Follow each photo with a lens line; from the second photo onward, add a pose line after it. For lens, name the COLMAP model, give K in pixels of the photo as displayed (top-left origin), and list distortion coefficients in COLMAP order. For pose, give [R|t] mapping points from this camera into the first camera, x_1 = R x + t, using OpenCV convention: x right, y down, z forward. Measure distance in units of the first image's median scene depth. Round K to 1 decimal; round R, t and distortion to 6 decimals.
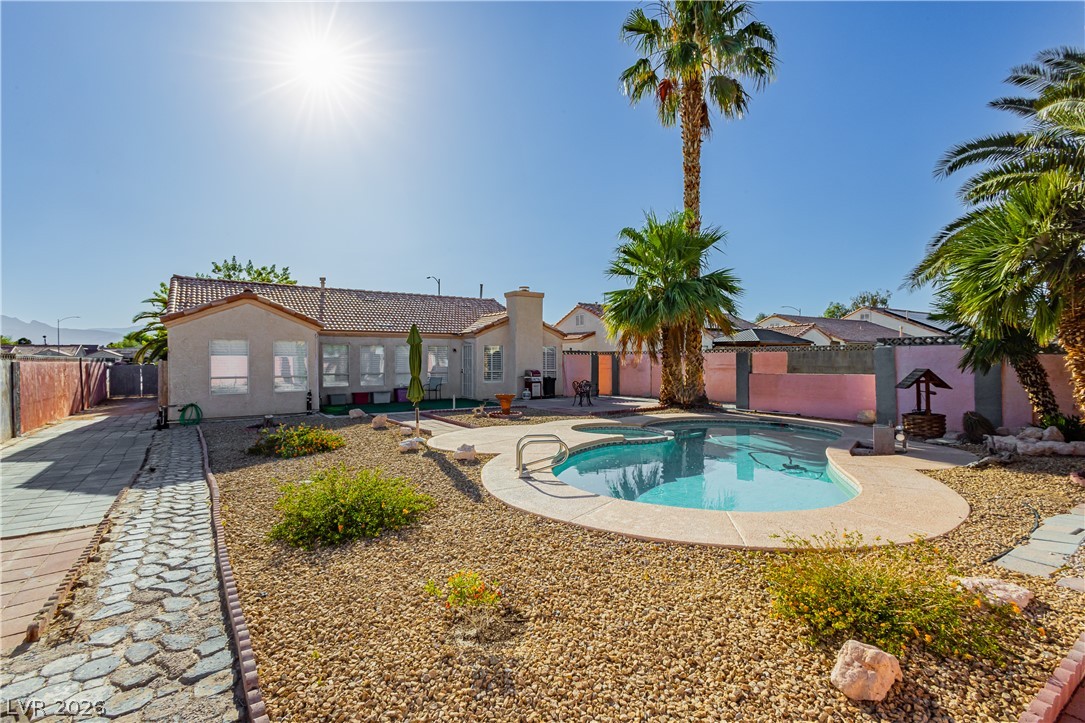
lens RADIAL K [[505.2, 0, 542.5], [0, 505.2, 361.5], [0, 0, 1]] dist [0.003525, 0.001097]
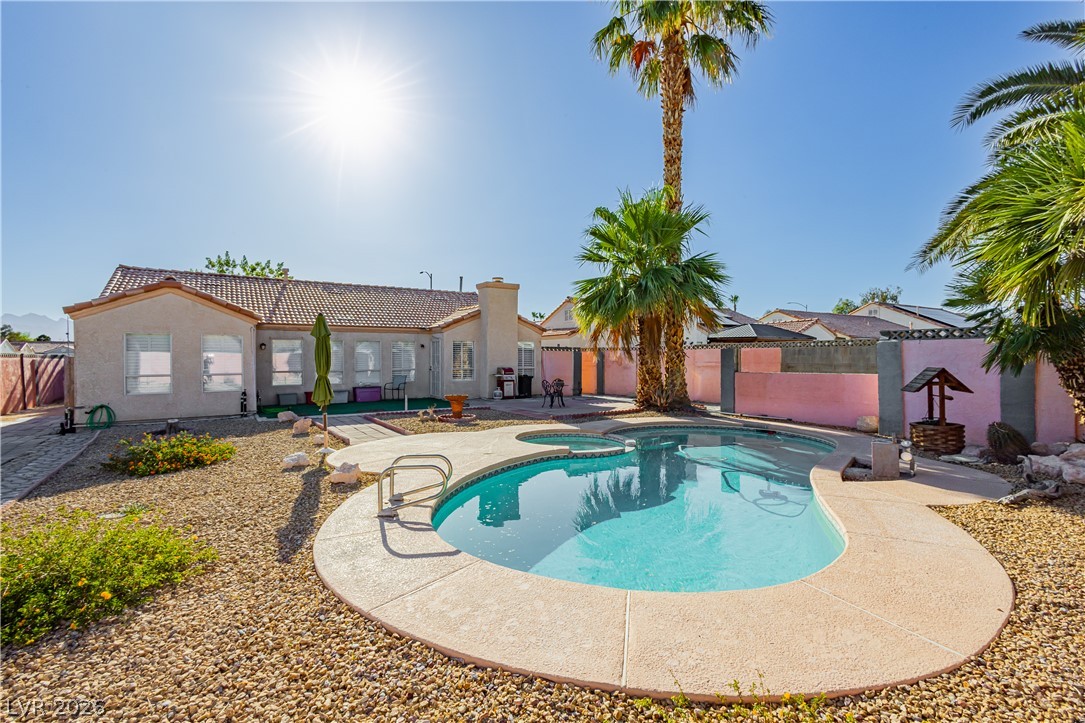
lens RADIAL K [[498.2, 0, 542.5], [0, 498.2, 361.5], [0, 0, 1]] dist [0.003135, -0.000151]
pose [[0.999792, 0.001438, -0.020361, 0.089128], [-0.001311, 0.999980, 0.006252, 0.000256], [0.020370, -0.006224, 0.999773, 0.122074]]
